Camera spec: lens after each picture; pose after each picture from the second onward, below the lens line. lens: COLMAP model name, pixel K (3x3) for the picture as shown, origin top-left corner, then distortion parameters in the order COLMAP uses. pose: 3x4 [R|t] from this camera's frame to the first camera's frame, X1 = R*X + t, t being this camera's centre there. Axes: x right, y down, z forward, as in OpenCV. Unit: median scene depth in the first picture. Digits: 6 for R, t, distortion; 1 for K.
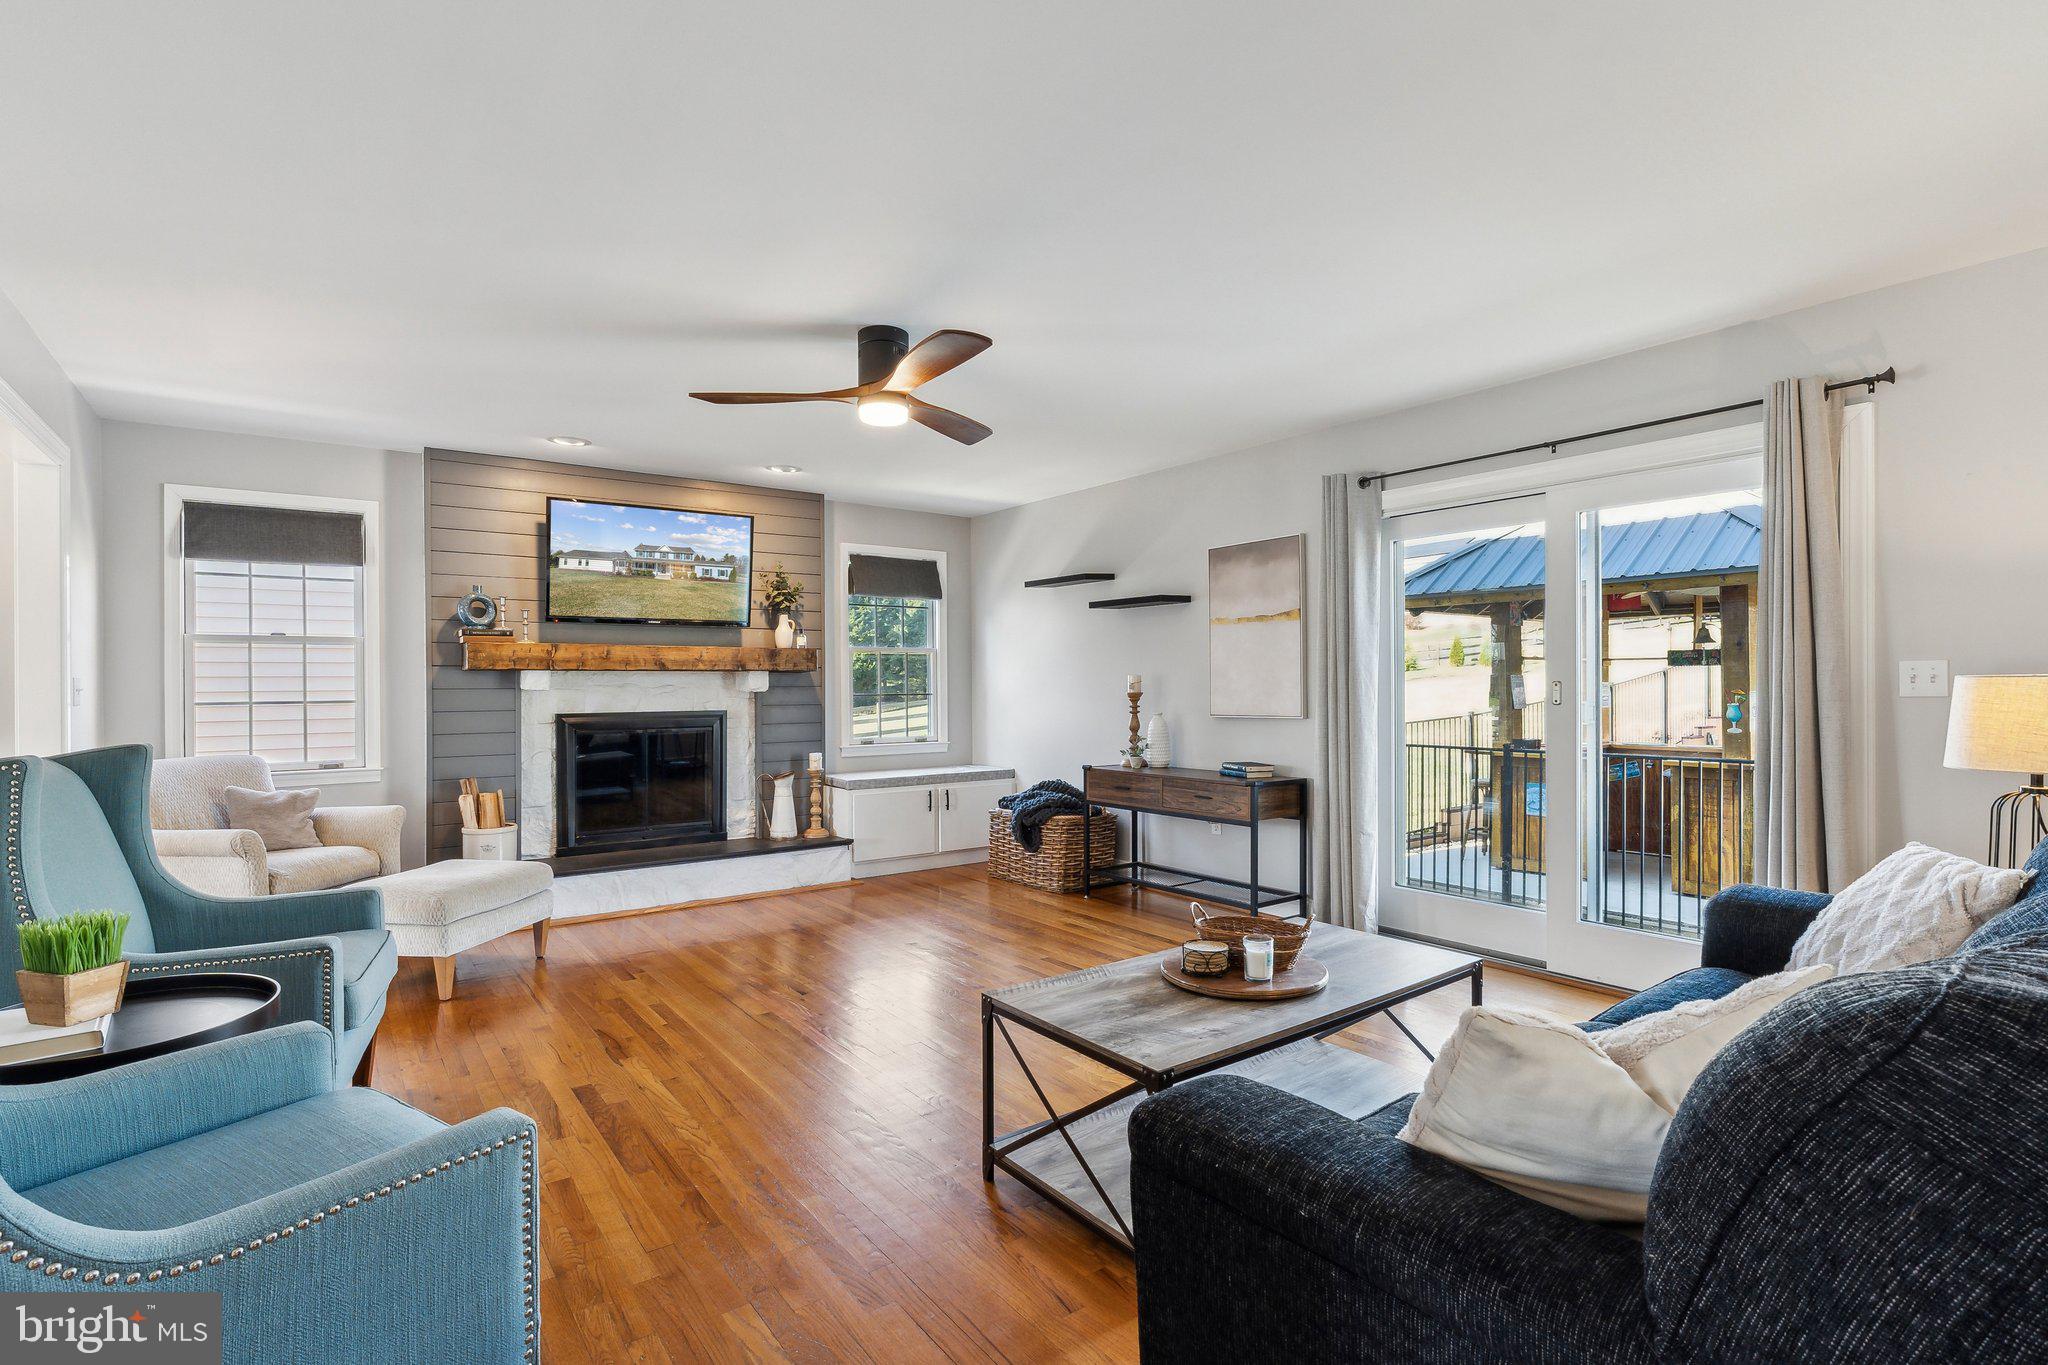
lens RADIAL K [[938.4, 0, 1029.0], [0, 938.4, 701.4], [0, 0, 1]] dist [-0.000262, -0.000126]
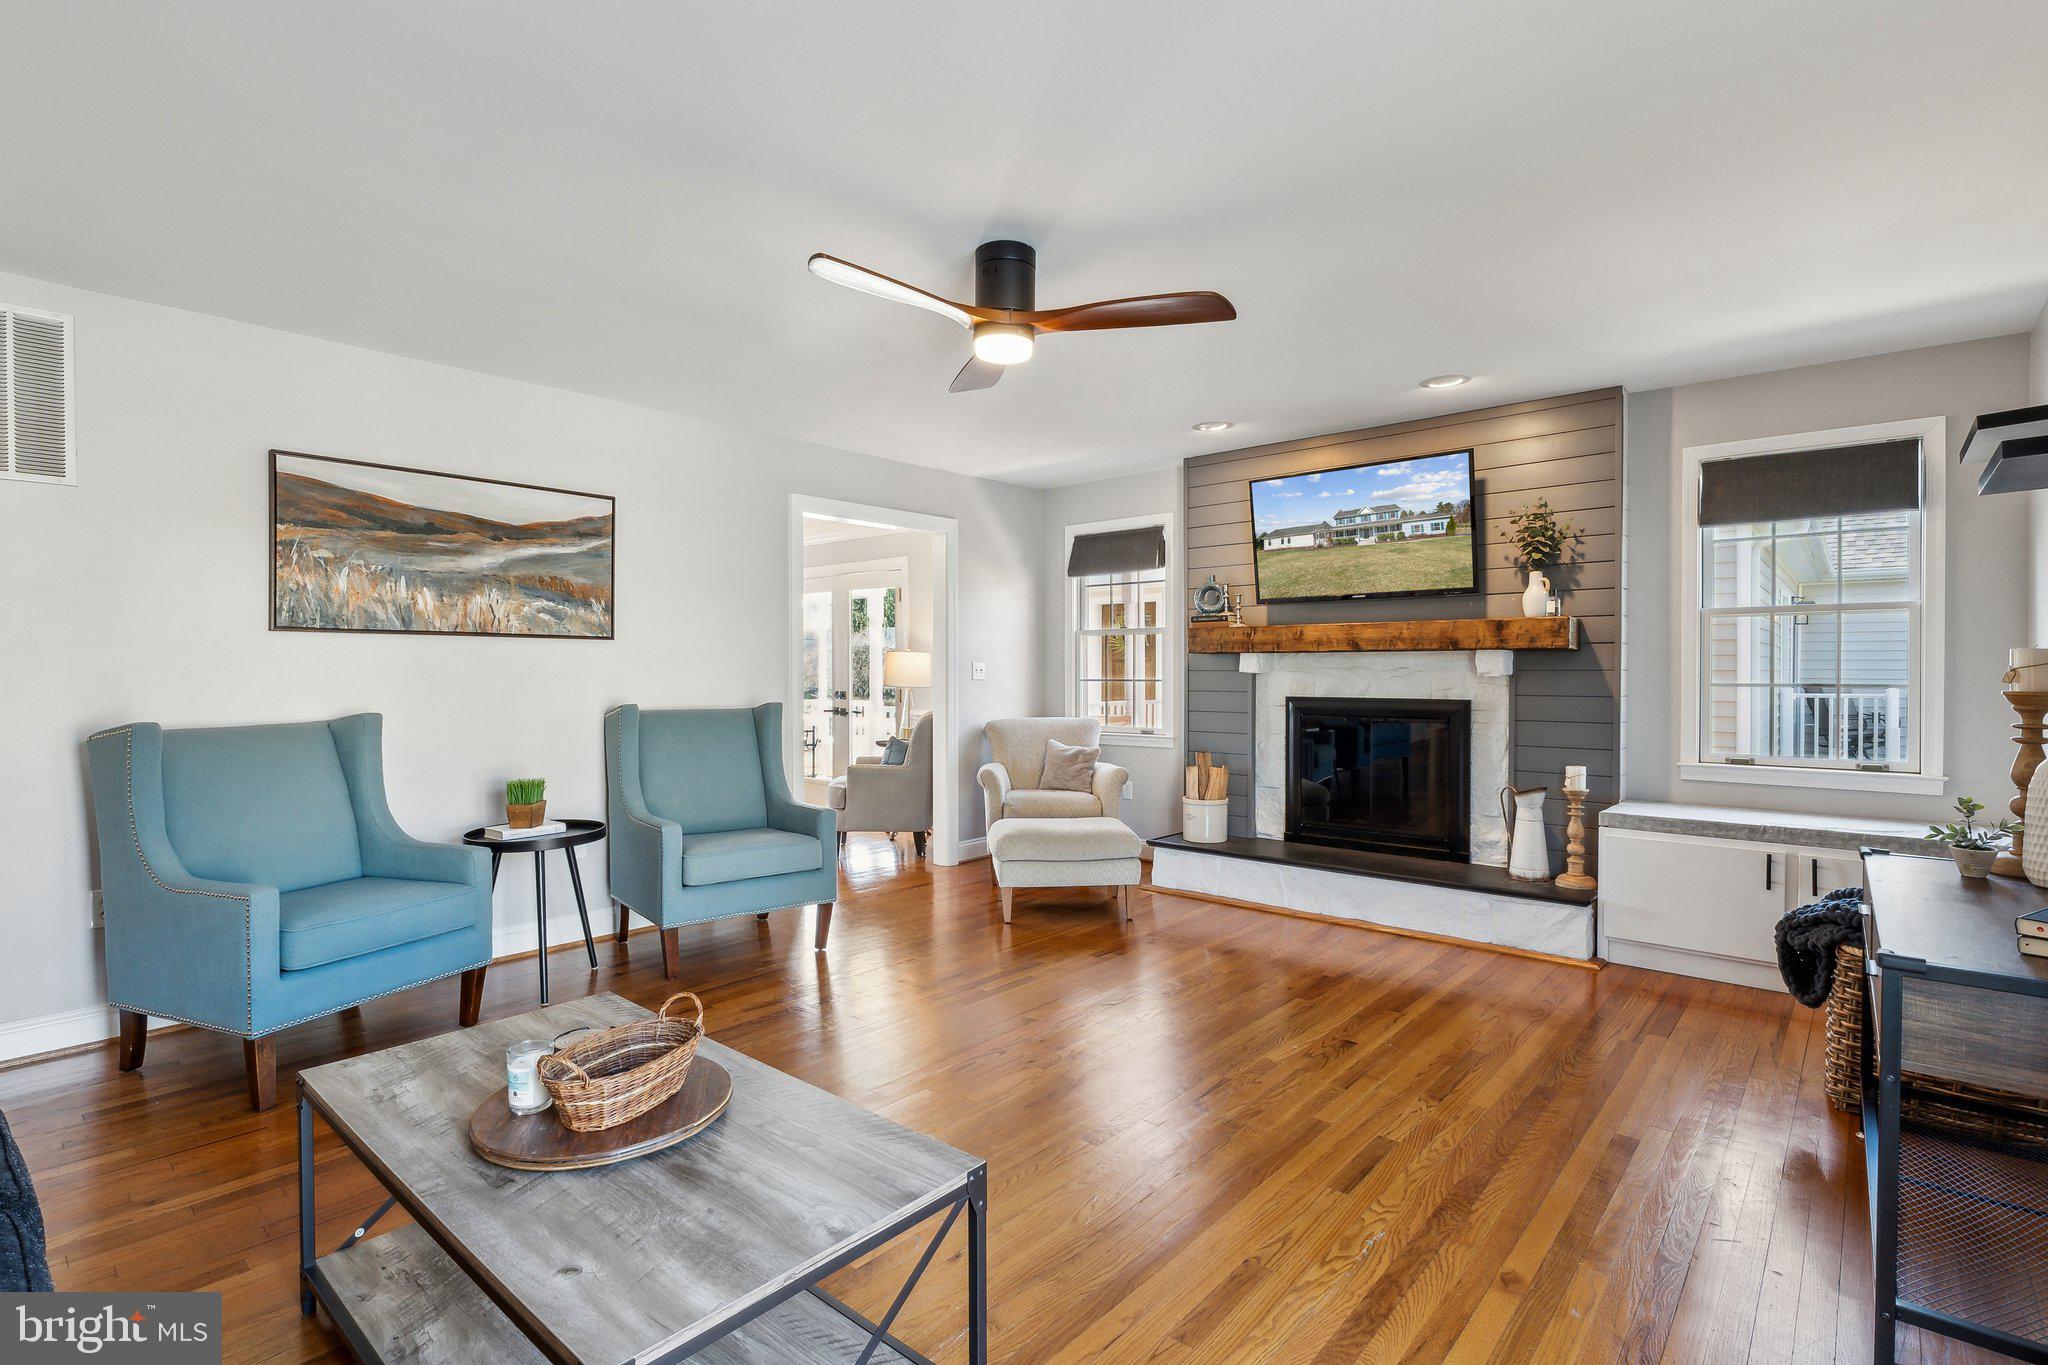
lens RADIAL K [[983.3, 0, 1018.0], [0, 983.3, 675.6], [0, 0, 1]] dist [-0.003420, -0.000516]
pose [[0.204605, 0.017466, -0.978689, 0.441693], [-0.006199, 0.999844, 0.016548, -0.023307], [0.978825, 0.002681, 0.204681, 0.503281]]
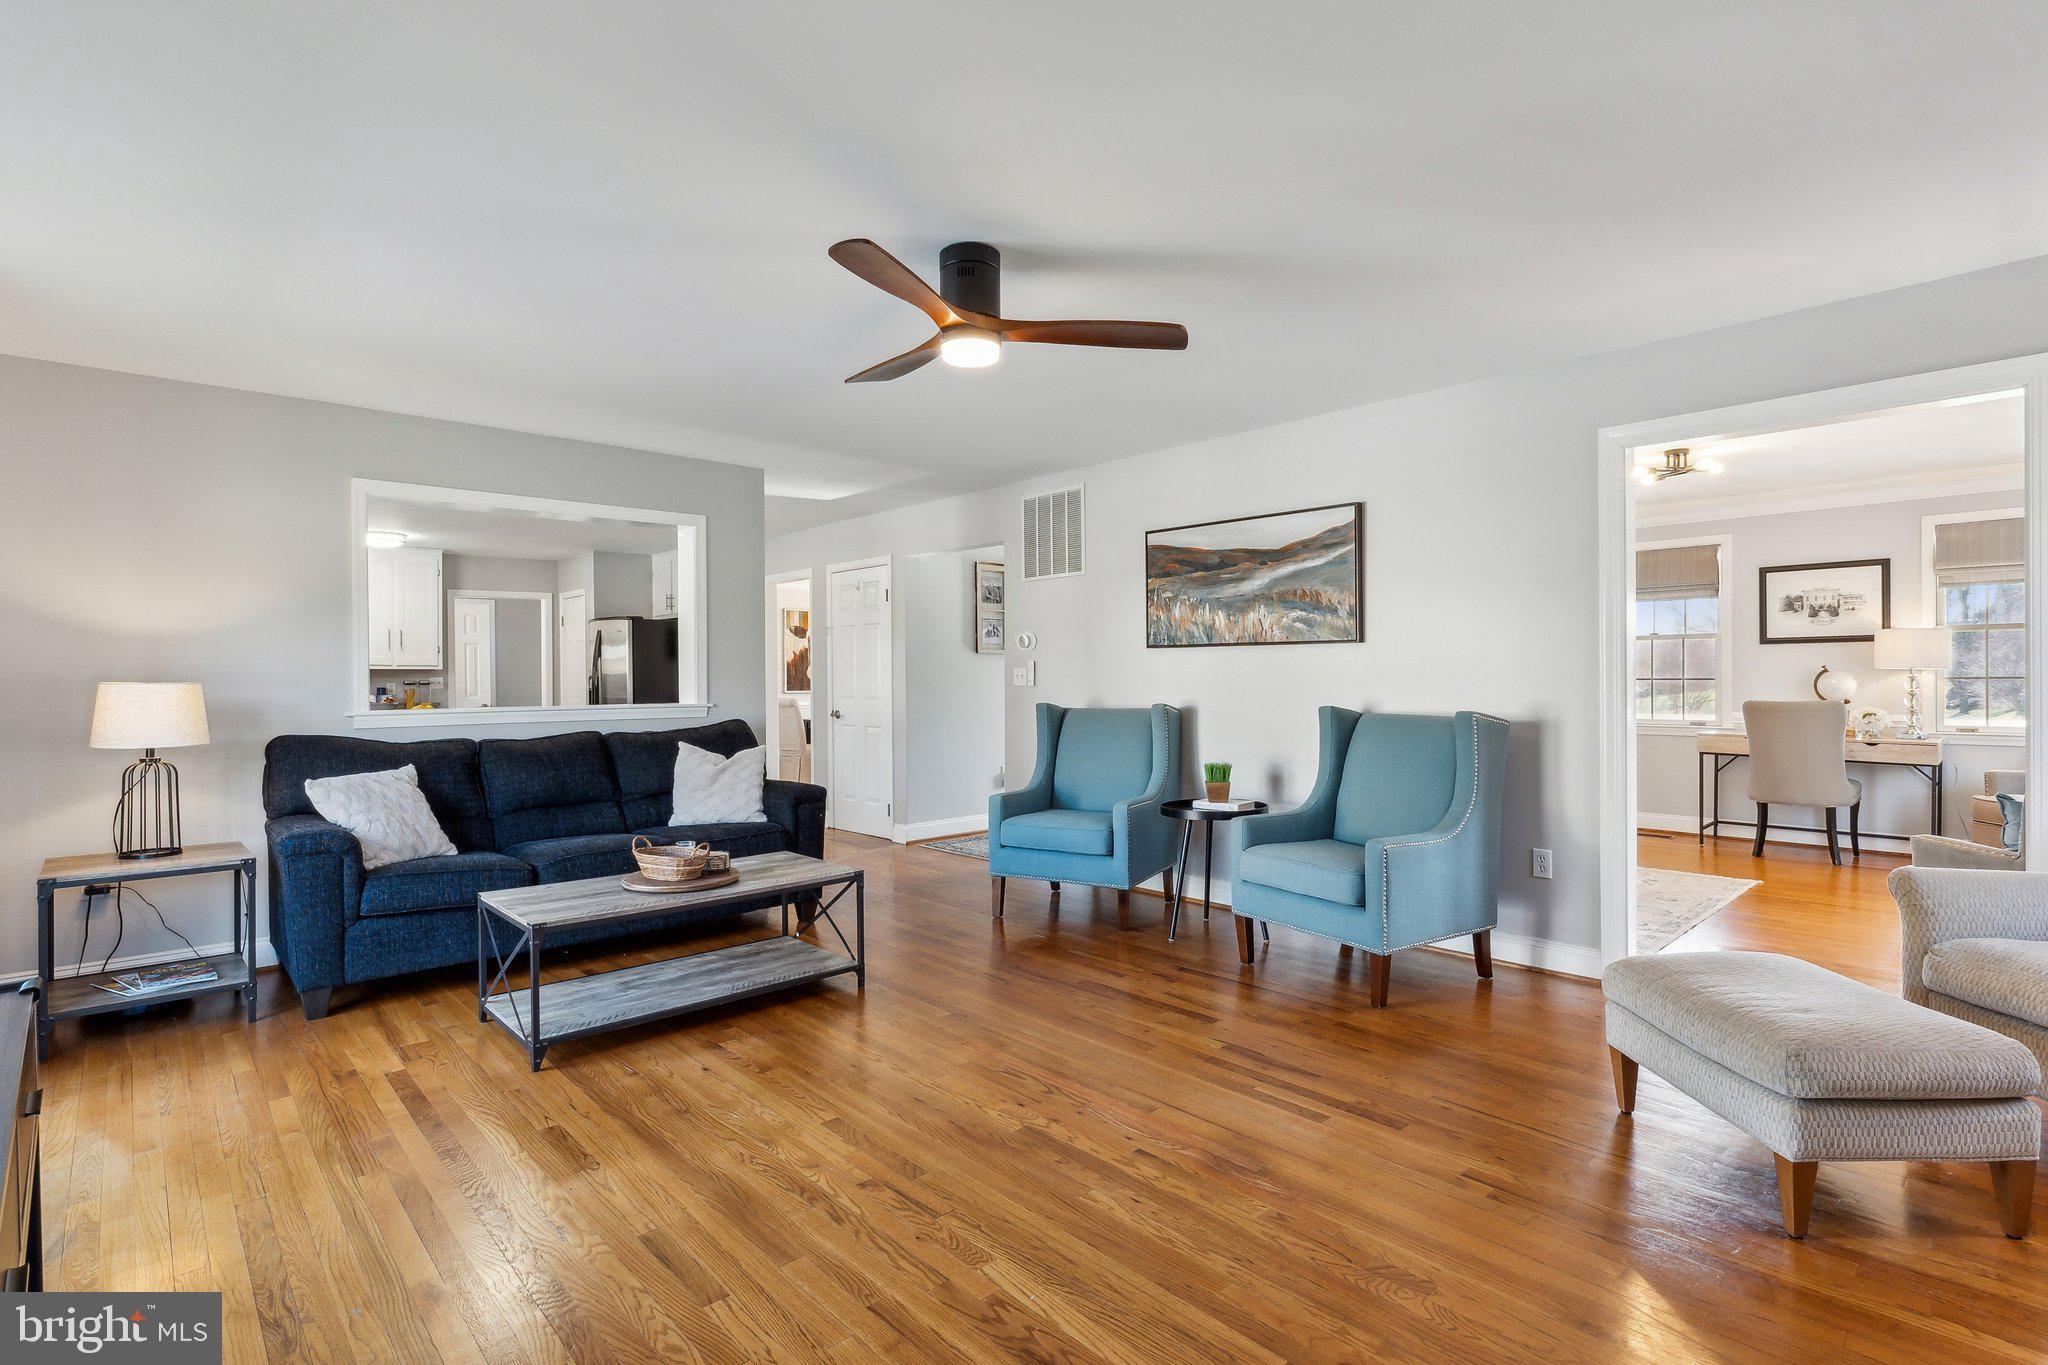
lens RADIAL K [[983.3, 0, 1018.0], [0, 983.3, 675.6], [0, 0, 1]] dist [-0.003420, -0.000516]
pose [[-0.994958, 0.021028, -0.098063, -0.060098], [0.020311, 0.999759, 0.008311, -0.022330], [0.098214, 0.006278, -0.995145, 1.141630]]
